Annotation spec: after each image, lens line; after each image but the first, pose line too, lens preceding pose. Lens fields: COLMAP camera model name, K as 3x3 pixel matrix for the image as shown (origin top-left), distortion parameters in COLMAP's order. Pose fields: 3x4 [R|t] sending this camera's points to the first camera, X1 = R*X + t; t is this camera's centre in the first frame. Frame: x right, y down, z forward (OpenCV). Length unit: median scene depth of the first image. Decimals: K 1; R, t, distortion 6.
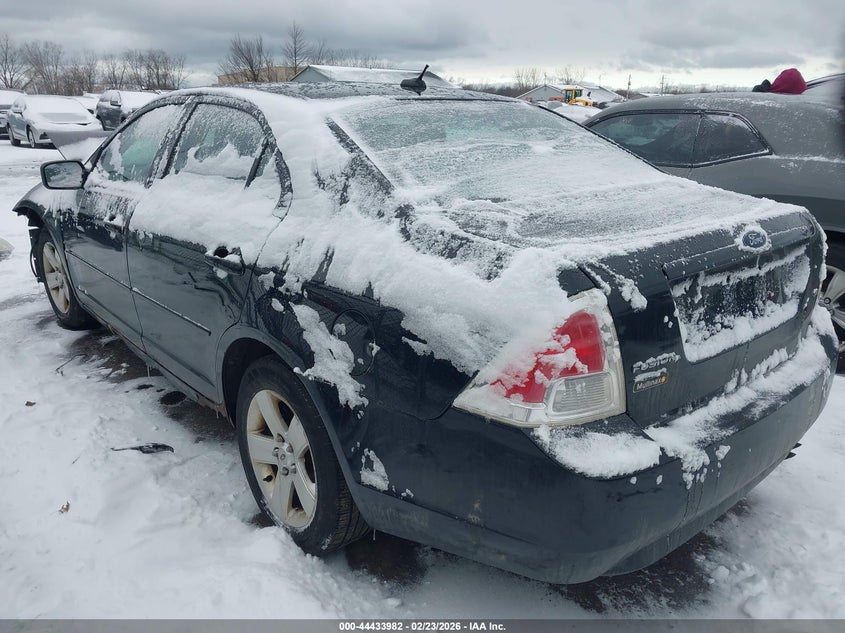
lens RADIAL K [[674.7, 0, 422.5], [0, 674.7, 316.5], [0, 0, 1]] dist [0.116191, -0.229428]
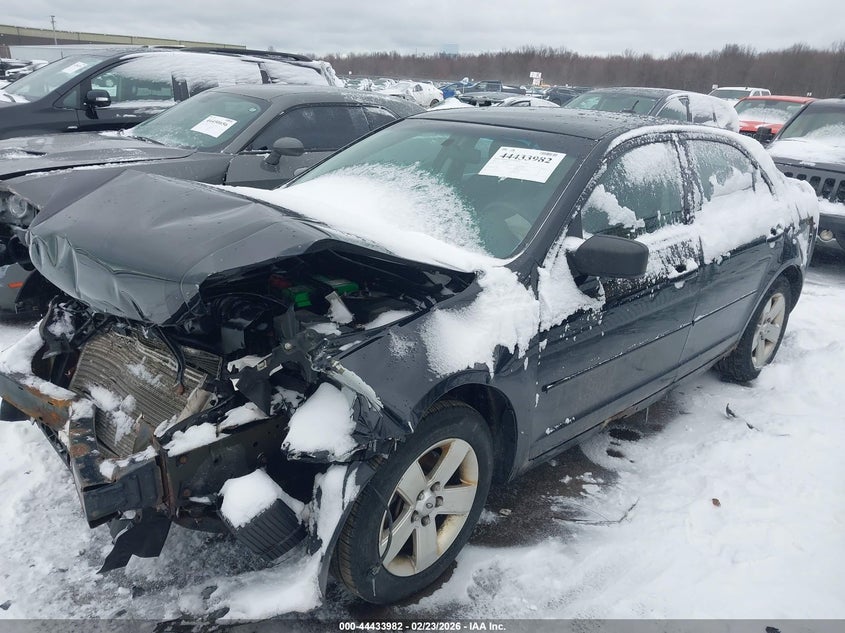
lens RADIAL K [[674.7, 0, 422.5], [0, 674.7, 316.5], [0, 0, 1]] dist [0.116191, -0.229428]
pose [[-0.081910, -0.335121, 0.938608, -1.603055], [0.242255, 0.906832, 0.344917, -0.595574], [-0.966749, 0.255635, 0.006906, 1.631304]]
